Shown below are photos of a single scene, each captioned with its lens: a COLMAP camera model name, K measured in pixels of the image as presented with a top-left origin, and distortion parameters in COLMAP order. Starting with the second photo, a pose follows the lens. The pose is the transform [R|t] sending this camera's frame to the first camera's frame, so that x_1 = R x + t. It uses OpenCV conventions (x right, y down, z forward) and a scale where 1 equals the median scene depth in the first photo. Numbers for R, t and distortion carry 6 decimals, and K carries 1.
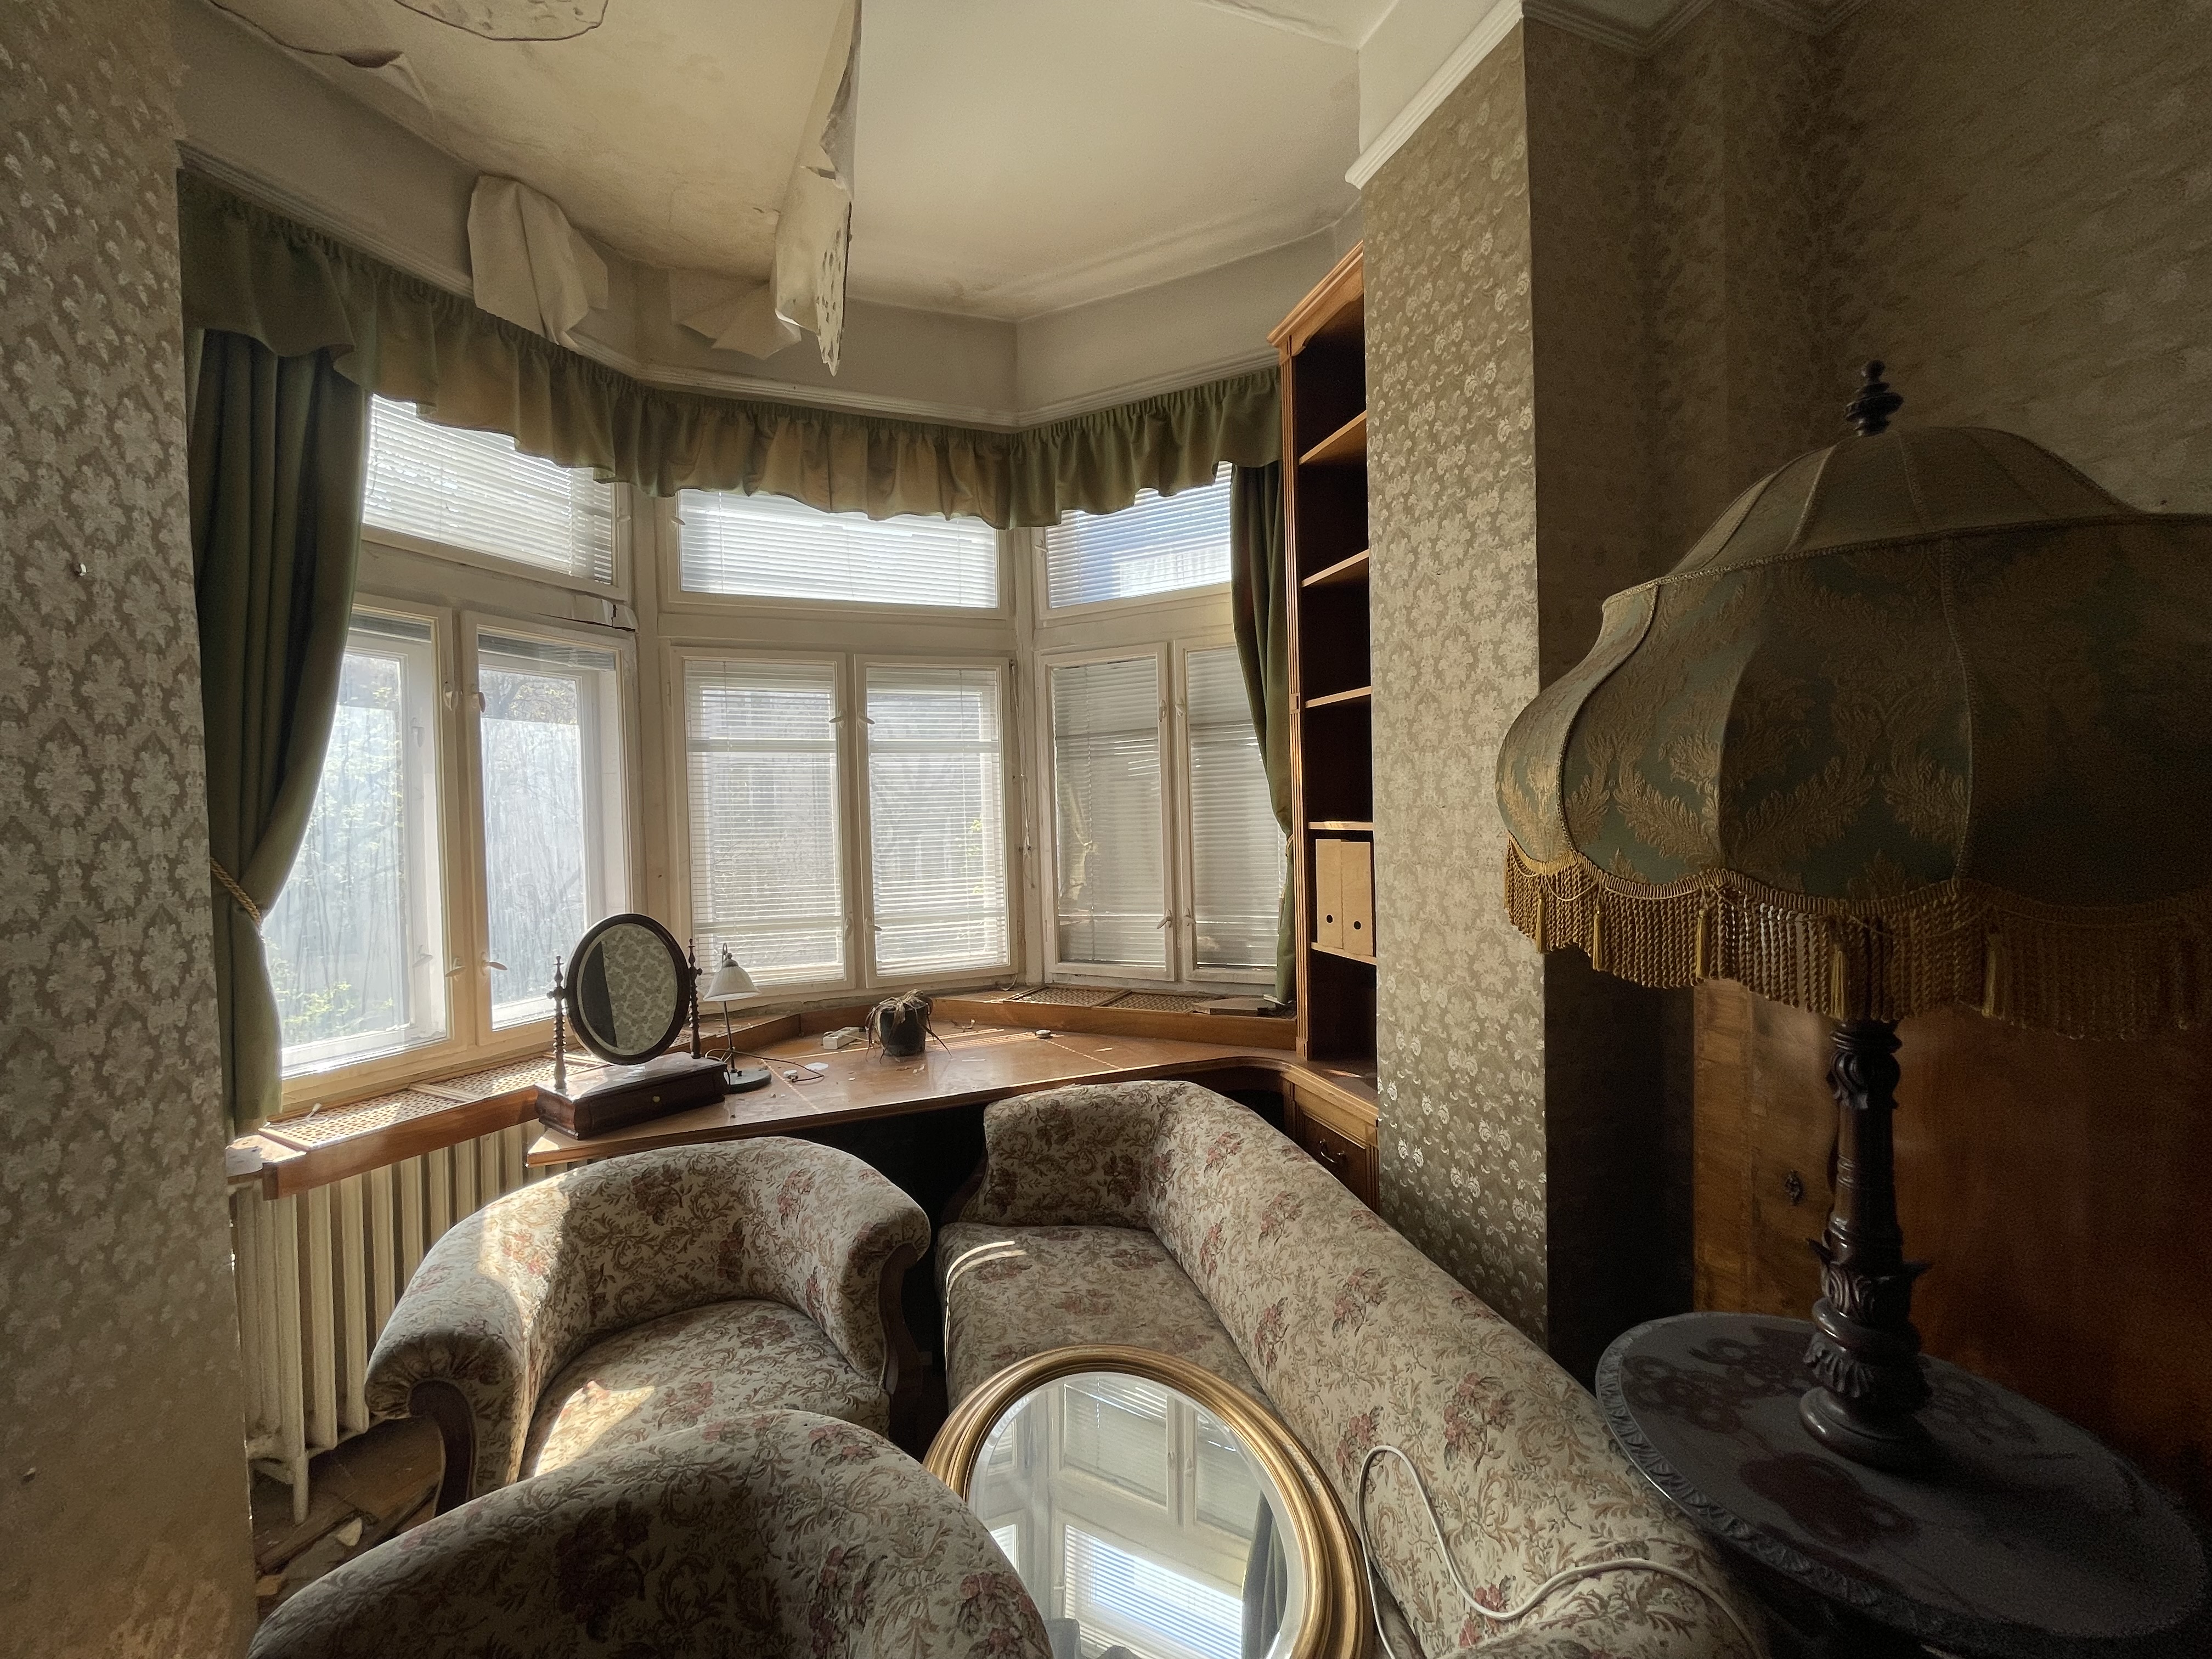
lens RADIAL K [[891.3, 0, 1100.7], [0, 891.3, 832.9], [0, 0, 1]] dist [-0.004300, 0.000104]
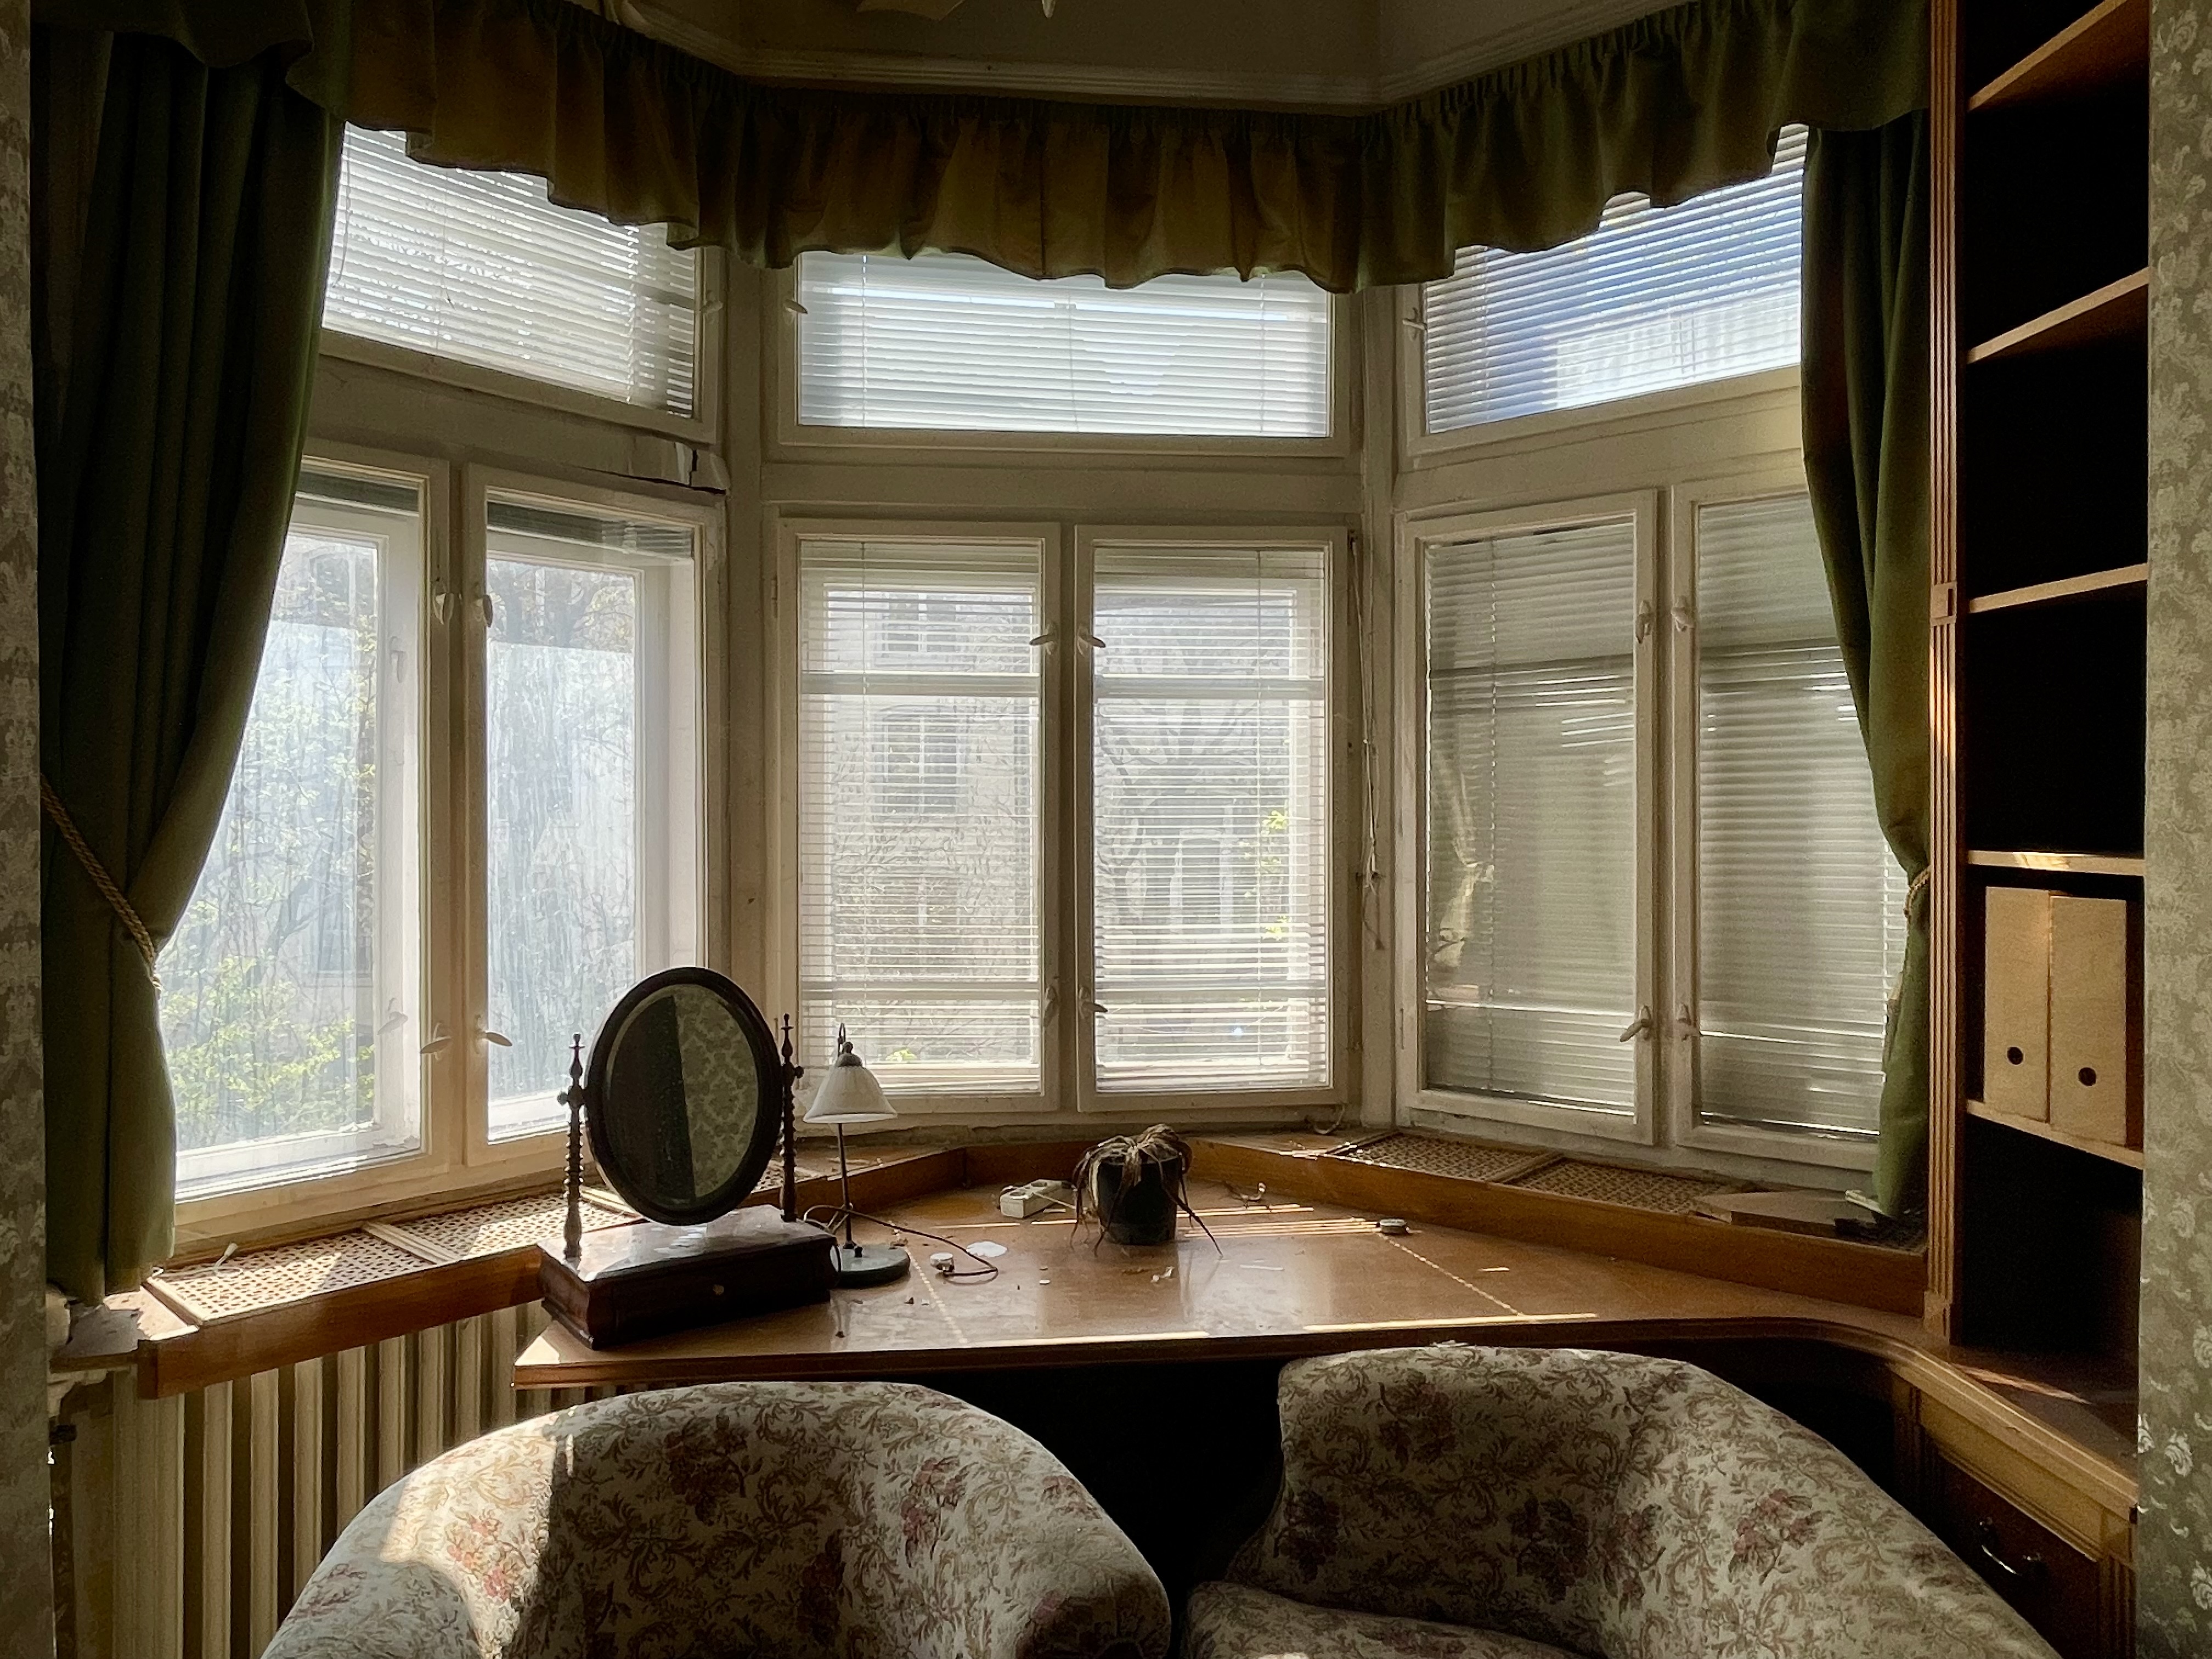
lens RADIAL K [[1489.0, 0, 1100.2], [0, 1489.0, 820.0], [0, 0, 1]] dist [-0.002073, -0.001991]
pose [[0.967151, 0.028966, -0.252547, -0.017811], [-0.030915, 0.999515, -0.003751, -0.010483], [0.252316, 0.011435, 0.967577, 0.100371]]
